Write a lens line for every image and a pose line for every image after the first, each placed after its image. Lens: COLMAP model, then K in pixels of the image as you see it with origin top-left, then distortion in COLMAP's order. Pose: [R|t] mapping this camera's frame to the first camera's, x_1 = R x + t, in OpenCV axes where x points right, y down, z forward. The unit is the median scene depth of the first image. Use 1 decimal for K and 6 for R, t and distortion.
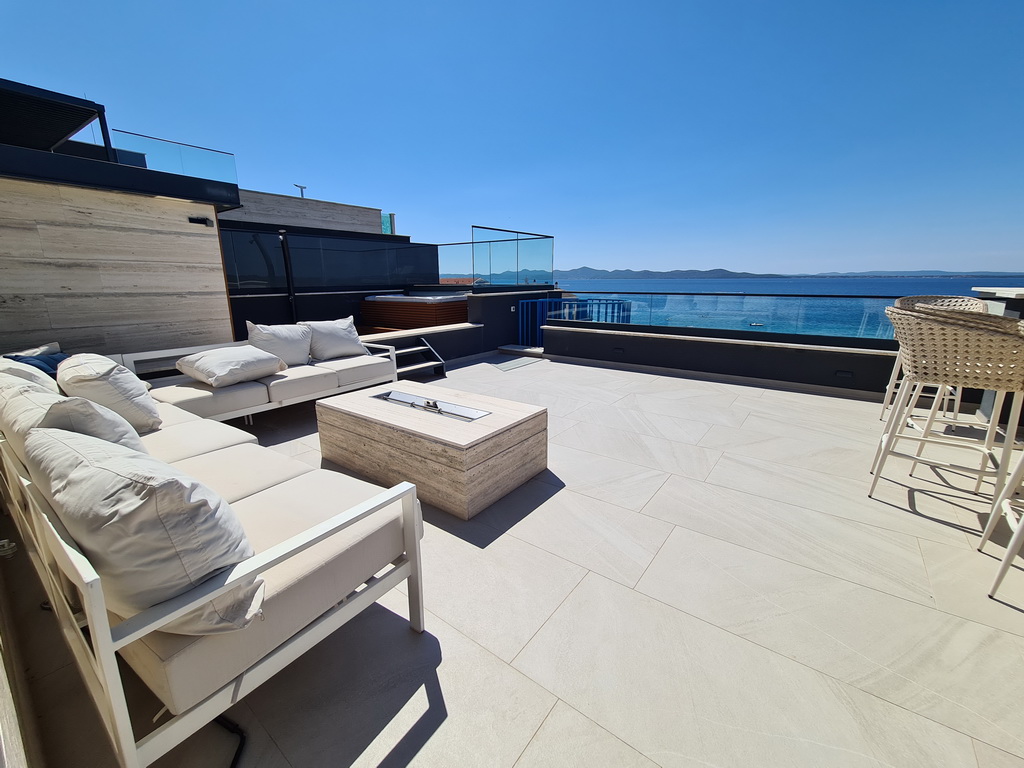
lens RADIAL K [[420.4, 0, 507.2], [0, 420.4, 379.5], [0, 0, 1]] dist [-0.003550, -0.000355]
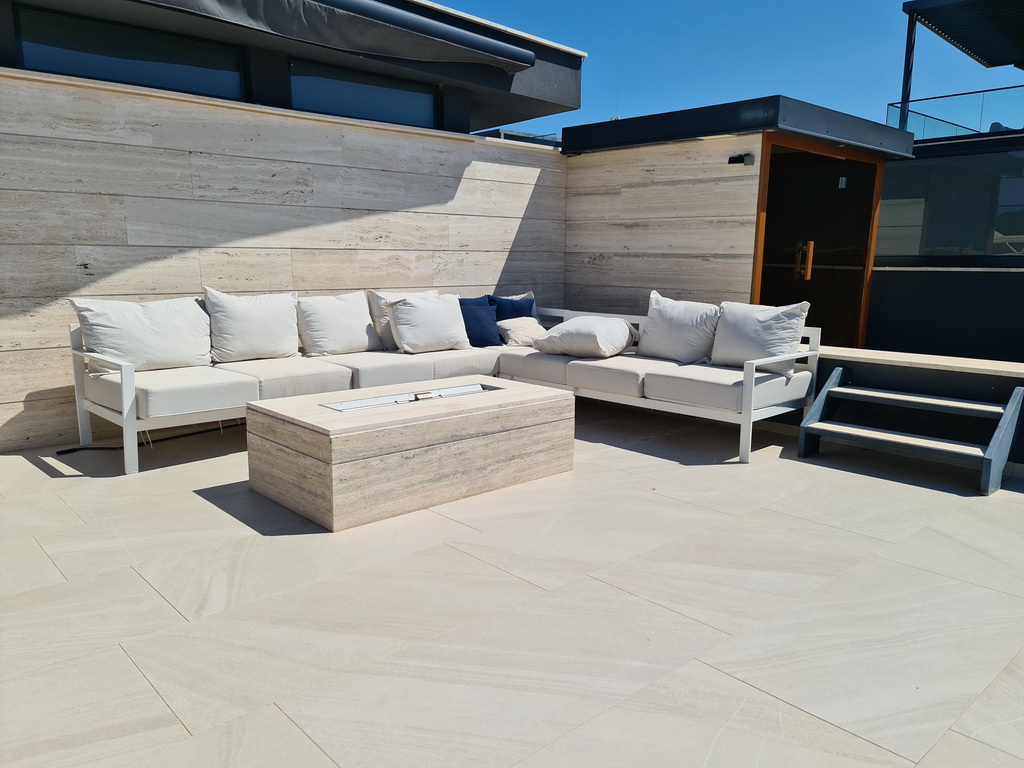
lens RADIAL K [[745.9, 0, 511.3], [0, 745.9, 386.4], [0, 0, 1]] dist [0.082860, -0.071186]
pose [[-0.177497, 0.173024, -0.968792, 0.776149], [-0.230781, 0.949654, 0.211888, -0.202503], [0.956679, 0.261188, -0.128630, 0.973441]]
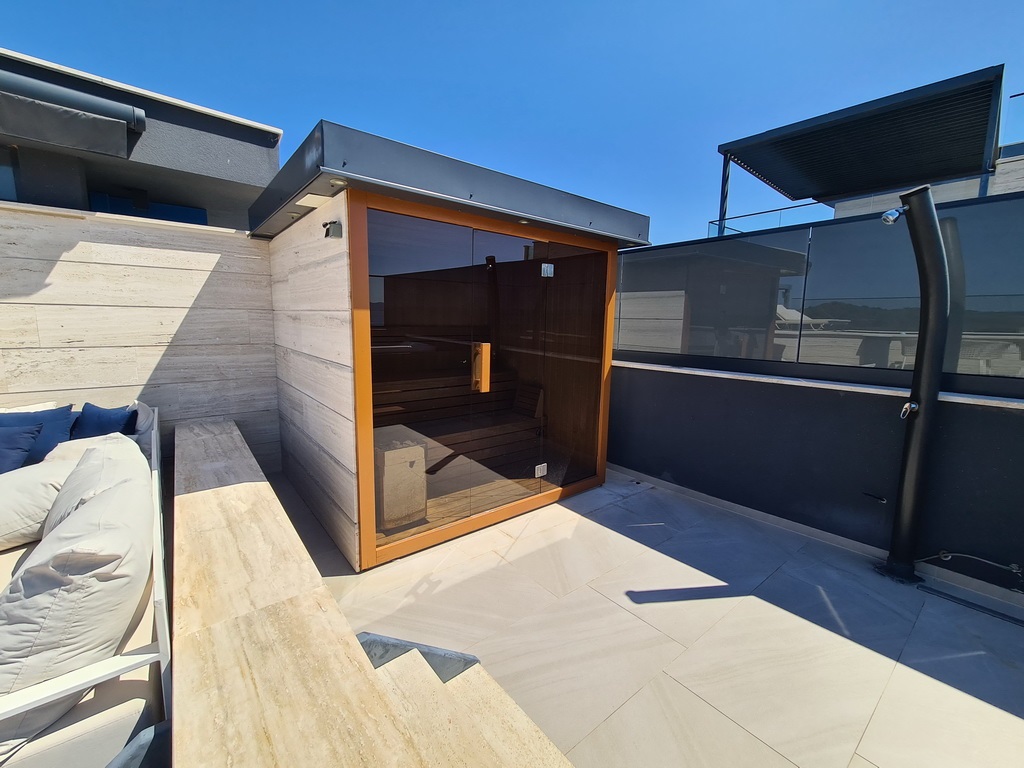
lens RADIAL K [[419.1, 0, 508.3], [0, 419.1, 379.8], [0, 0, 1]] dist [-0.001028, -0.000655]
pose [[-0.248566, 0.134067, -0.959292, -0.294699], [-0.235105, 0.952408, 0.194024, -0.387913], [0.939649, 0.273762, -0.205217, 1.491883]]
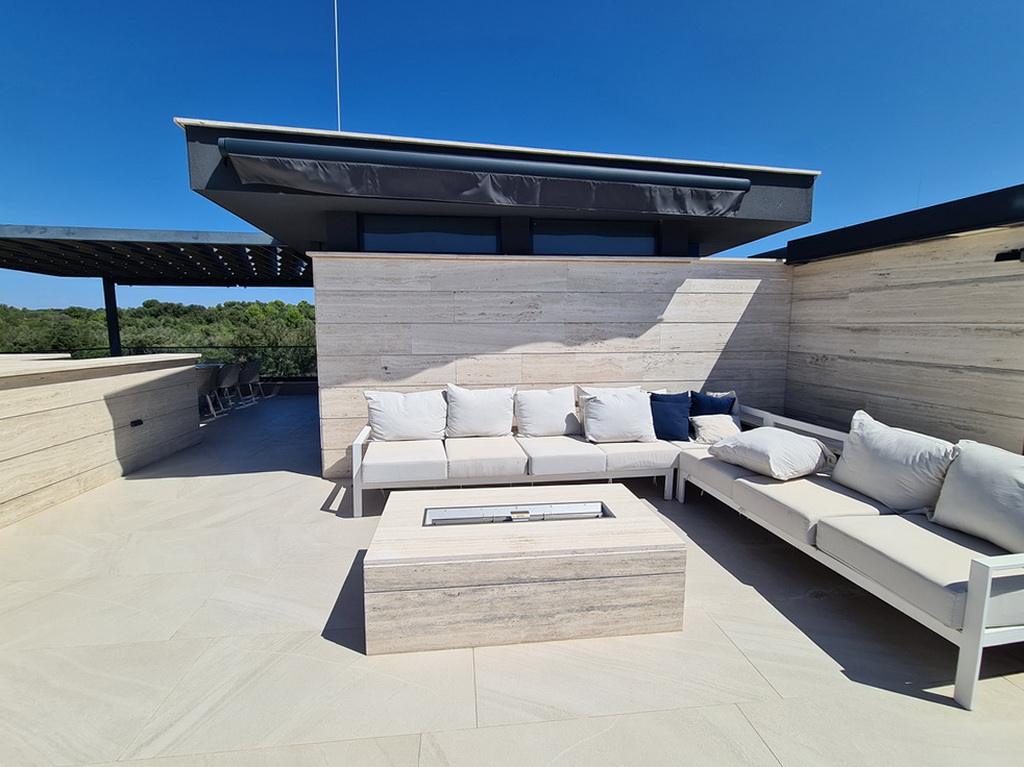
lens RADIAL K [[435.0, 0, 507.7], [0, 435.0, 376.9], [0, 0, 1]] dist [0.000469, -0.000944]
pose [[-0.717233, 0.081674, -0.692030, 0.265538], [-0.155156, 0.949459, 0.272863, -0.293471], [0.679340, 0.303079, -0.668311, 1.067249]]
